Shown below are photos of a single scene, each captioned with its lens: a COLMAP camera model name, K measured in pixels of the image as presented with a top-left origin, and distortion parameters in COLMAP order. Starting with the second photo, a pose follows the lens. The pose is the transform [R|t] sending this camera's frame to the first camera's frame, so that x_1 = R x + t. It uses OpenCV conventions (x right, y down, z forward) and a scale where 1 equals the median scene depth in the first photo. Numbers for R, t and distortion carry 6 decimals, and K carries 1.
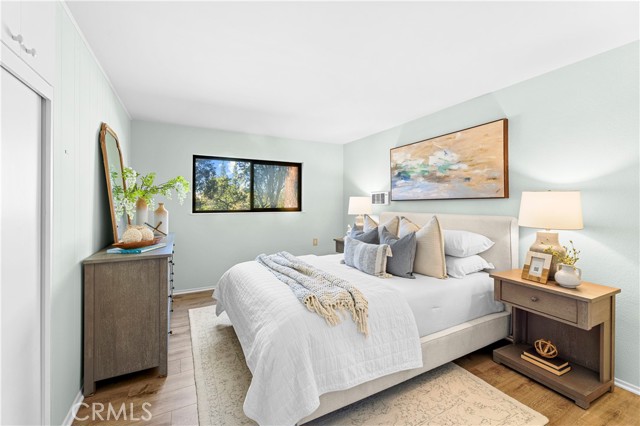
lens RADIAL K [[261.0, 0, 317.0], [0, 261.0, 202.8], [0, 0, 1]] dist [-0.000564, 0.000003]
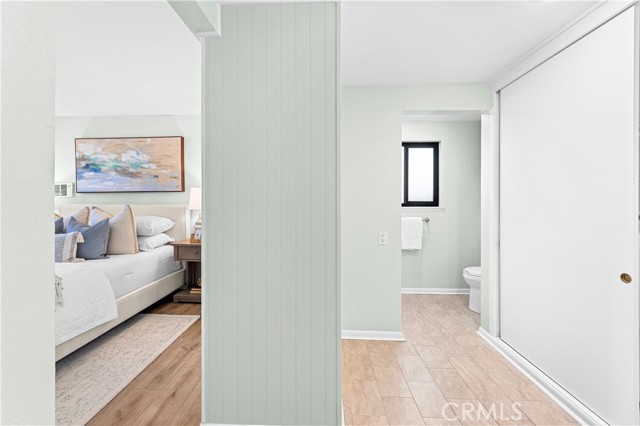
lens RADIAL K [[261.0, 0, 317.0], [0, 261.0, 202.8], [0, 0, 1]] dist [-0.000564, 0.000003]
pose [[0.496871, -0.008354, 0.867784, -0.153540], [-0.001744, 0.999942, 0.010625, 0.025268], [-0.867823, -0.006793, 0.496827, -0.343521]]
